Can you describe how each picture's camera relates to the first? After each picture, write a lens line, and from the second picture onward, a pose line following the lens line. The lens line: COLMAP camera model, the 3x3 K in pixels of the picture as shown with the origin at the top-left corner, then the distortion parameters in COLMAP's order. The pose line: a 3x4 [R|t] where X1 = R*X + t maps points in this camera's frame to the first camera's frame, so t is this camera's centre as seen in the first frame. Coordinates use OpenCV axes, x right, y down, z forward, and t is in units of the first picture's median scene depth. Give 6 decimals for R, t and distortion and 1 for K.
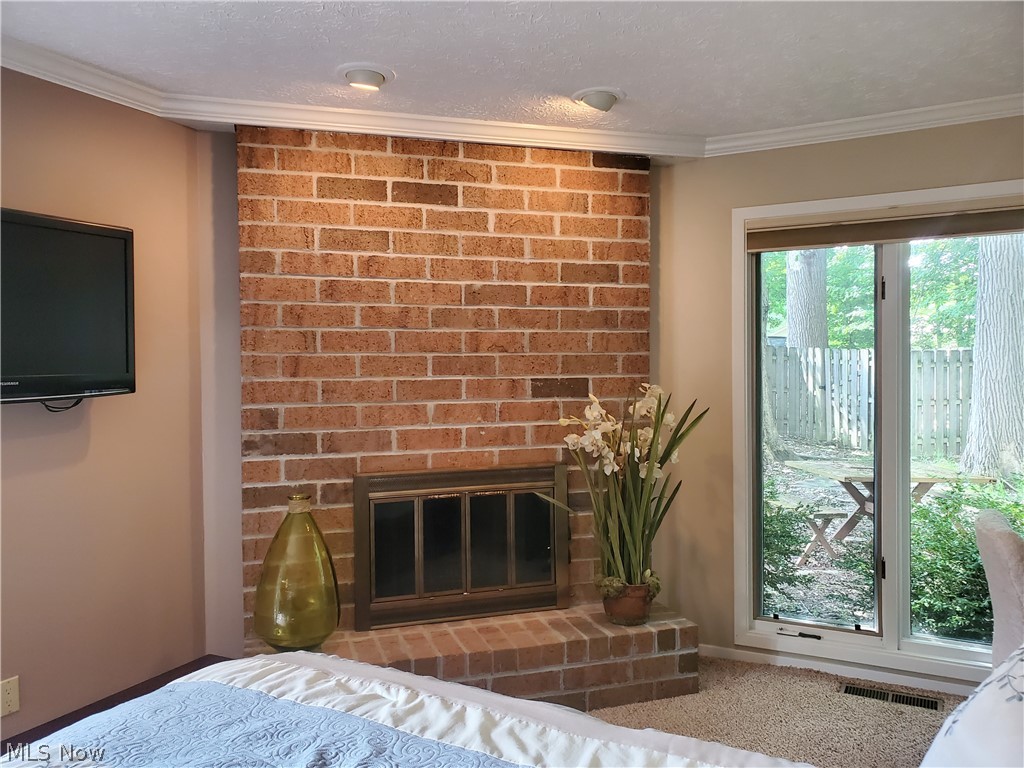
lens RADIAL K [[791.7, 0, 517.7], [0, 791.7, 385.4], [0, 0, 1]] dist [0.039642, -0.028174]
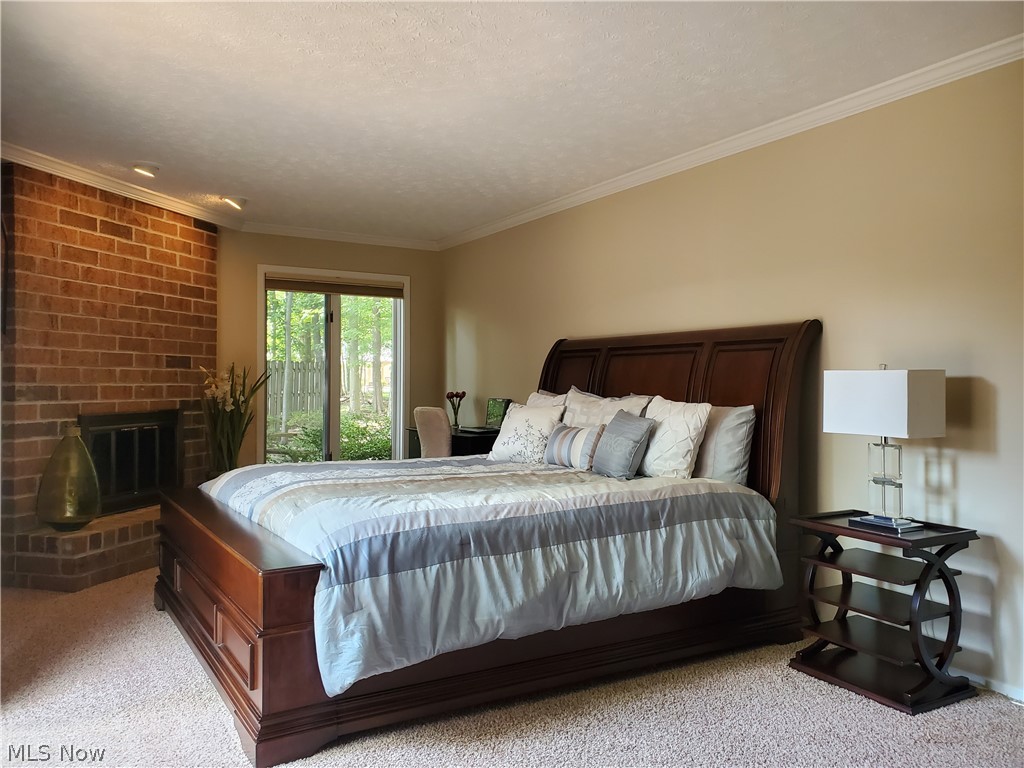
lens RADIAL K [[791.7, 0, 517.7], [0, 791.7, 379.6], [0, 0, 1]] dist [0.039642, -0.028174]
pose [[0.531418, 0.012868, 0.847012, -0.991145], [0.011116, 0.999693, -0.022161, 0.085903], [-0.847037, 0.021192, 0.531112, -0.451139]]
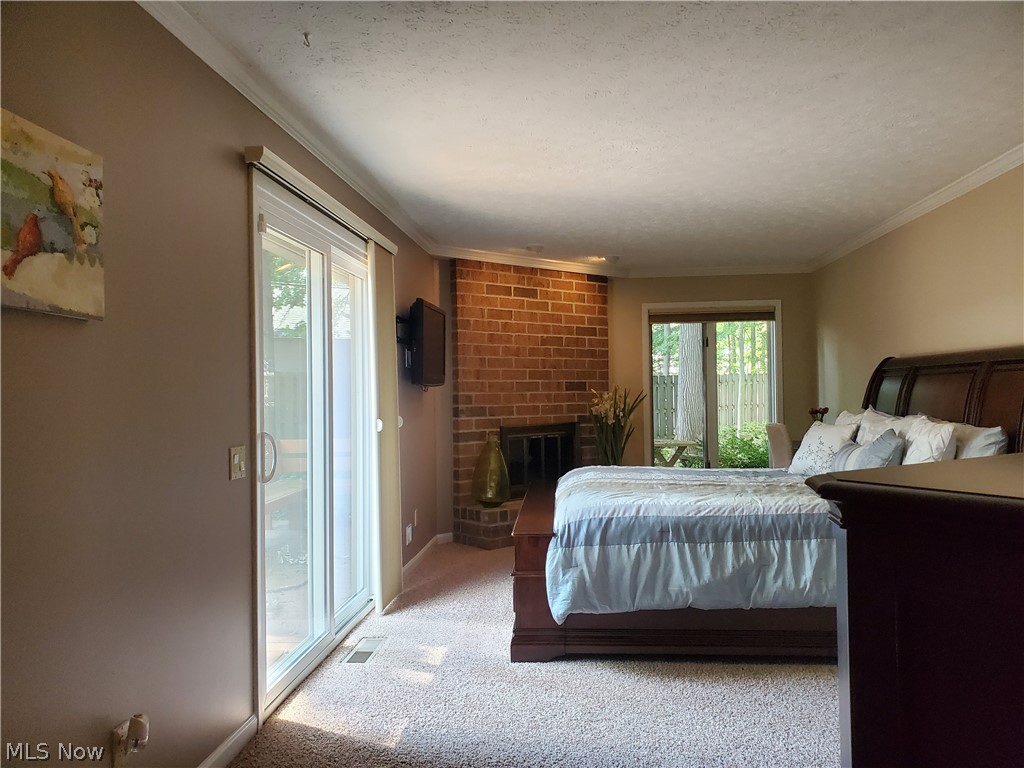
lens RADIAL K [[791.7, 0, 523.9], [0, 791.7, 373.9], [0, 0, 1]] dist [0.039642, -0.028174]
pose [[0.921908, 0.005977, 0.387364, -0.922284], [0.013456, 0.998784, -0.047436, 0.070810], [-0.387176, 0.048944, 0.920706, -0.904431]]
